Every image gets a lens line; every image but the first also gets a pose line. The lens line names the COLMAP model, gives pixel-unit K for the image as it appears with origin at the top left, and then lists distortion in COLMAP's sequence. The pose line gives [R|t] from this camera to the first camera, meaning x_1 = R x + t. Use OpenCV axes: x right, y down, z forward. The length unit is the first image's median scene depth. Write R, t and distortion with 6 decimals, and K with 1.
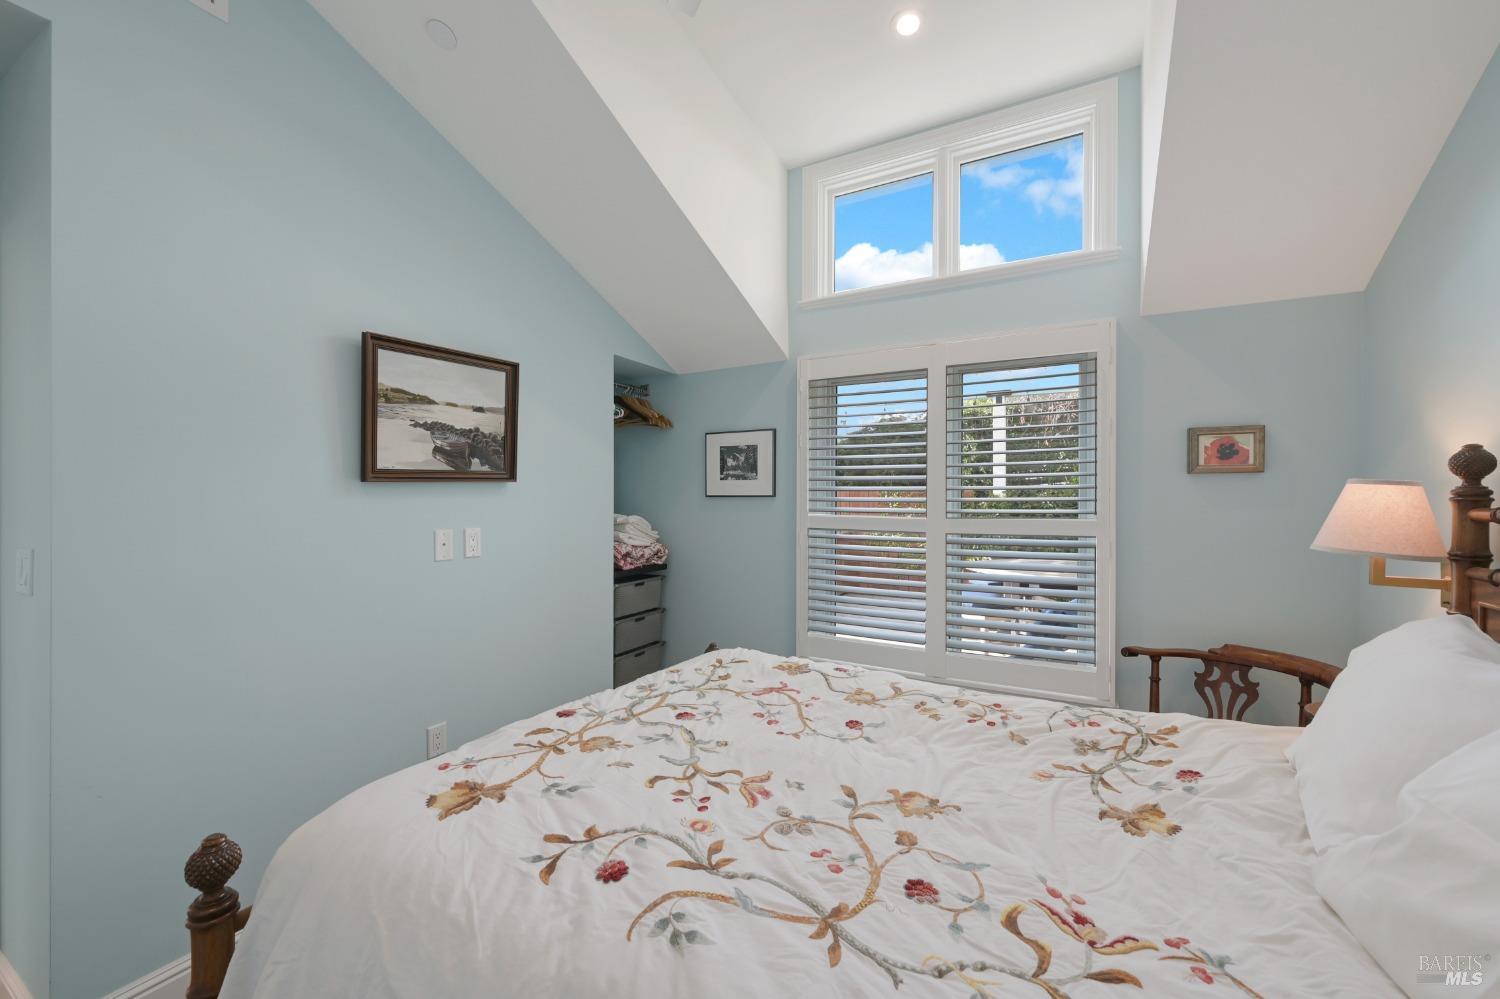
lens RADIAL K [[620.1, 0, 755.8], [0, 620.1, 499.6], [0, 0, 1]] dist [-0.001993, -0.000026]
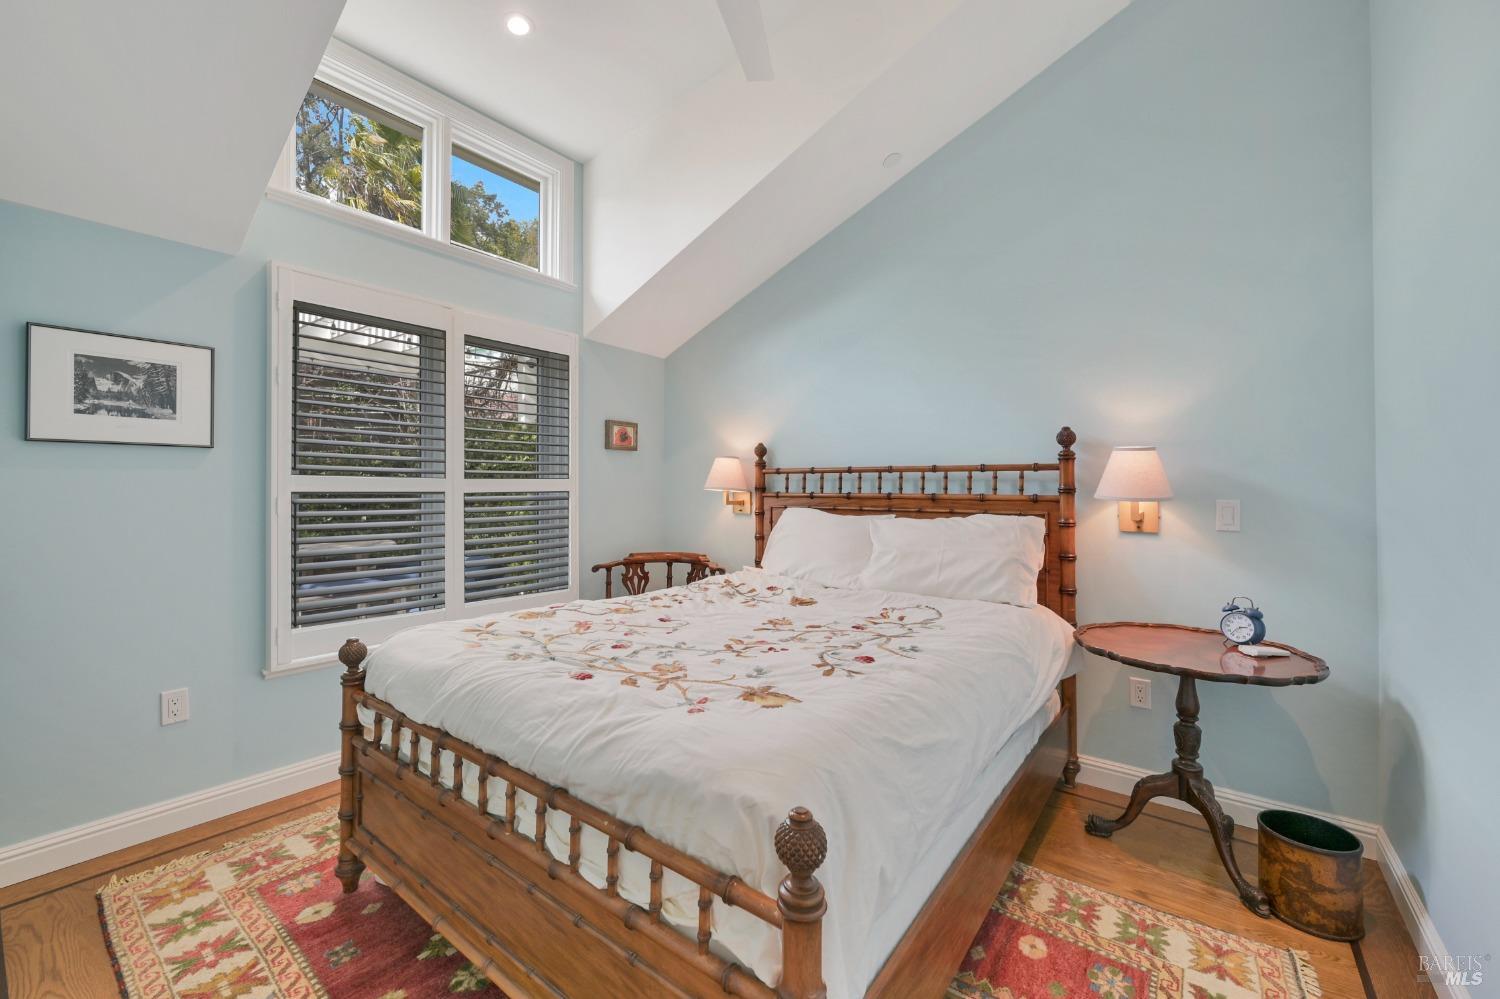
lens RADIAL K [[620.1, 0, 755.8], [0, 620.1, 499.6], [0, 0, 1]] dist [-0.001993, -0.000026]
pose [[0.113234, -0.020355, 0.993360, -0.814975], [-0.000375, 0.999789, 0.020529, 0.053280], [-0.993568, -0.002697, 0.113203, 0.463800]]
